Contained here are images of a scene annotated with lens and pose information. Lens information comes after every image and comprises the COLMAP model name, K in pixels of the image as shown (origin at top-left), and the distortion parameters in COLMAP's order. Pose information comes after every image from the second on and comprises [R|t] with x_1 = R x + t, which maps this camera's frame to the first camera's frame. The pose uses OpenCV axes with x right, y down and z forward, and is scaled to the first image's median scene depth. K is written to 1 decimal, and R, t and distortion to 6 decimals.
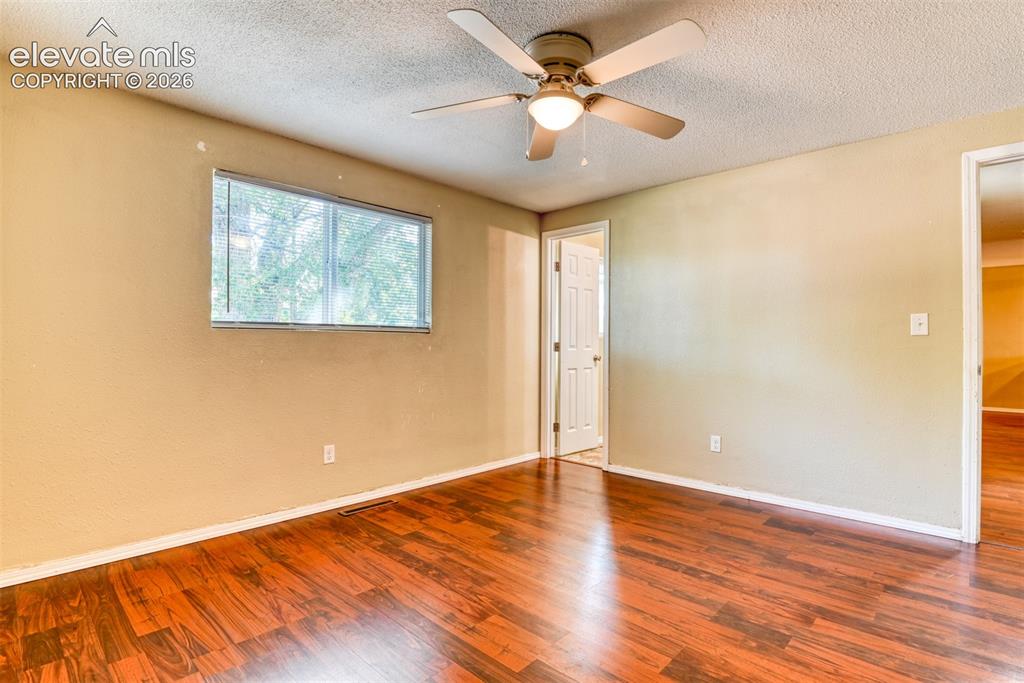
lens RADIAL K [[502.9, 0, 522.1], [0, 502.9, 351.7], [0, 0, 1]] dist [-0.024125, -0.003264]
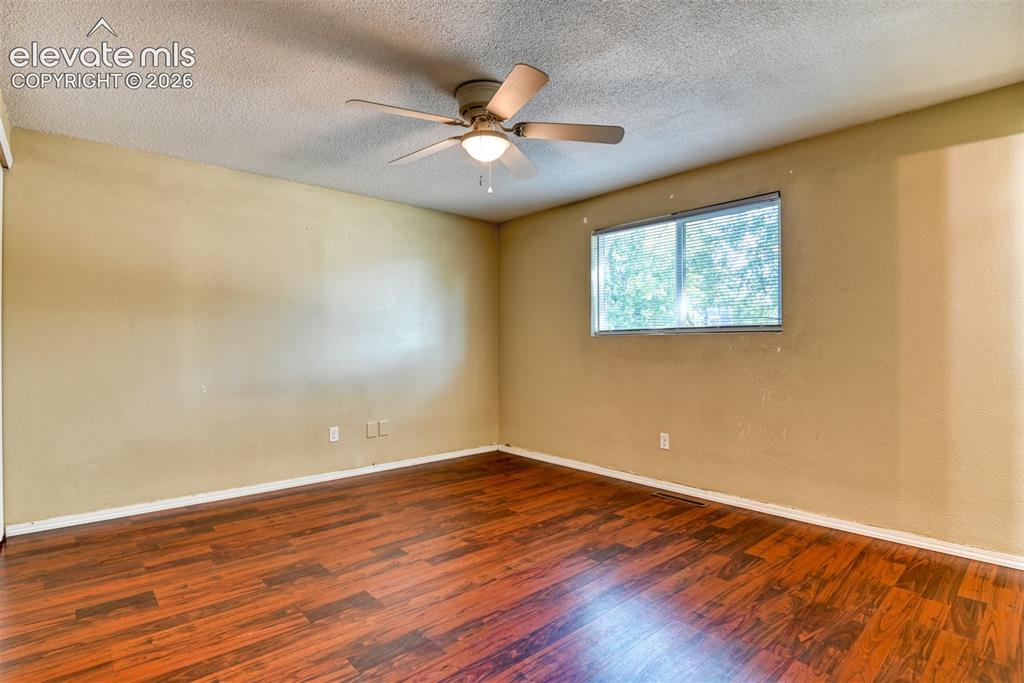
lens RADIAL K [[502.9, 0, 514.2], [0, 502.9, 341.7], [0, 0, 1]] dist [-0.024125, -0.003264]
pose [[-0.089265, -0.012386, -0.995931, 0.950701], [-0.014768, 0.999829, -0.011111, -0.006027], [0.995898, 0.013716, -0.089432, 0.907483]]
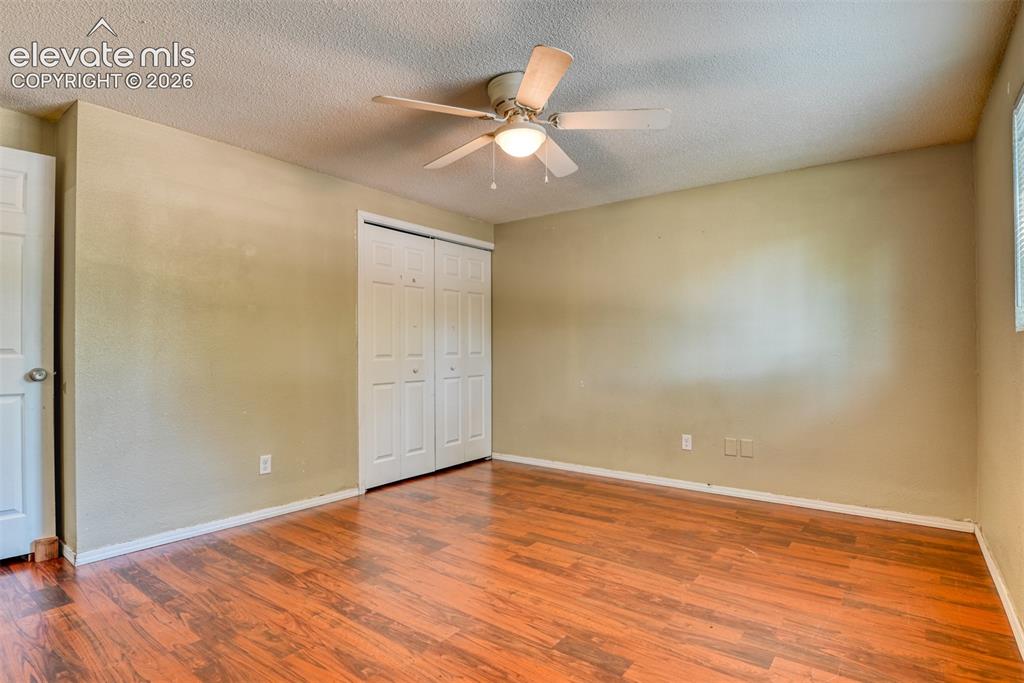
lens RADIAL K [[502.9, 0, 520.5], [0, 502.9, 348.5], [0, 0, 1]] dist [-0.024125, -0.003264]
pose [[-0.994134, -0.006246, -0.107979, 0.141419], [-0.006443, 0.999978, 0.001473, -0.007655], [0.107967, 0.002160, -0.994152, 1.622189]]
